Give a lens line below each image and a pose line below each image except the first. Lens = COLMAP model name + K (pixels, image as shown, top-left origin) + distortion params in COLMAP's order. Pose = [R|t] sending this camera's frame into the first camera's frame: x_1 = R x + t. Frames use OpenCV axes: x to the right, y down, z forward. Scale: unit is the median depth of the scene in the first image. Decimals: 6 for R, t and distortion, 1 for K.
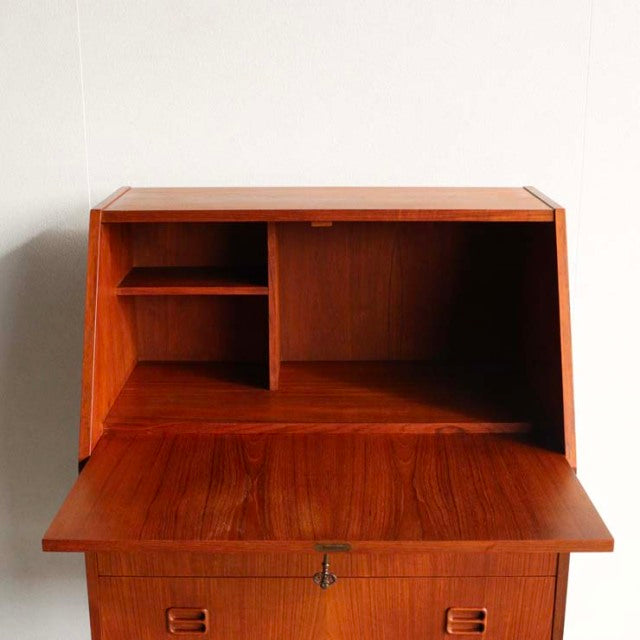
lens RADIAL K [[1016.6, 0, 322.2], [0, 1016.6, 326.3], [0, 0, 1]] dist [-0.063380, 0.000000]
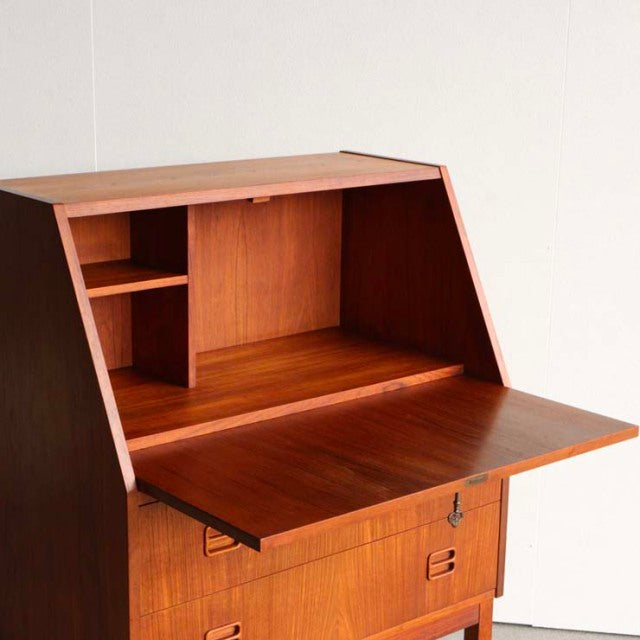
lens RADIAL K [[1322.1, 0, 303.6], [0, 1322.1, 331.4], [0, 0, 1]] dist [0.041210, 0.000000]
pose [[0.776098, -0.143766, 0.614006, -0.775188], [0.159514, 0.986757, 0.029419, -0.007328], [-0.610104, 0.075111, 0.788753, -0.008968]]
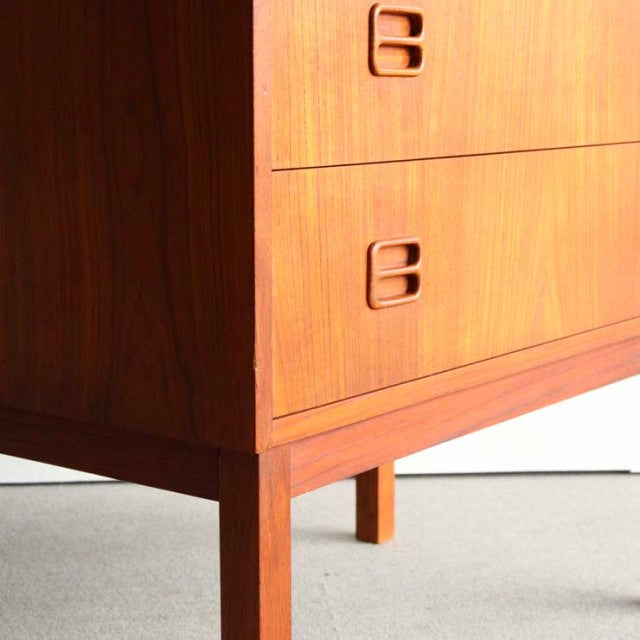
lens RADIAL K [[1494.4, 0, 314.8], [0, 1494.4, 320.2], [0, 0, 1]] dist [0.114193, 0.000000]
pose [[0.603869, -0.125181, 0.787193, -0.683723], [0.216851, 0.976141, -0.011122, 0.314354], [-0.767019, 0.177420, 0.616607, 0.624806]]
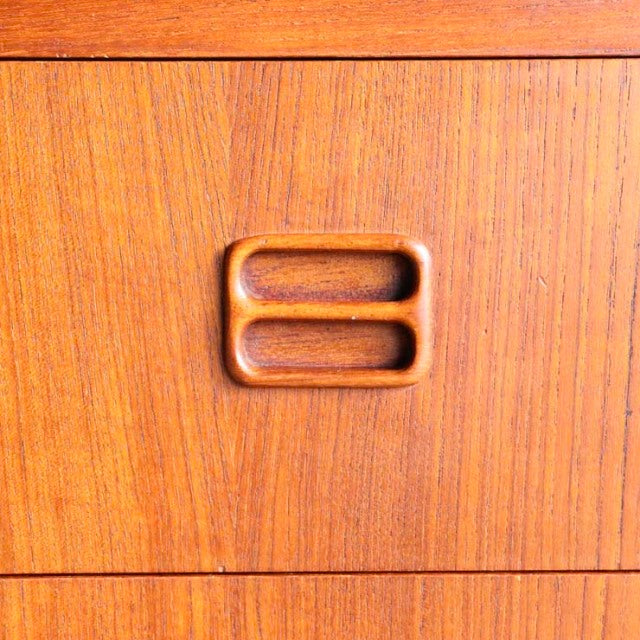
lens RADIAL K [[1102.2, 0, 318.6], [0, 1102.2, 320.7], [0, 0, 1]] dist [-0.019628, 0.000000]
pose [[0.999941, -0.003253, 0.010345, 0.139801], [0.005284, 0.979207, -0.202797, 0.240955], [-0.009470, 0.202840, 0.979166, 0.765613]]
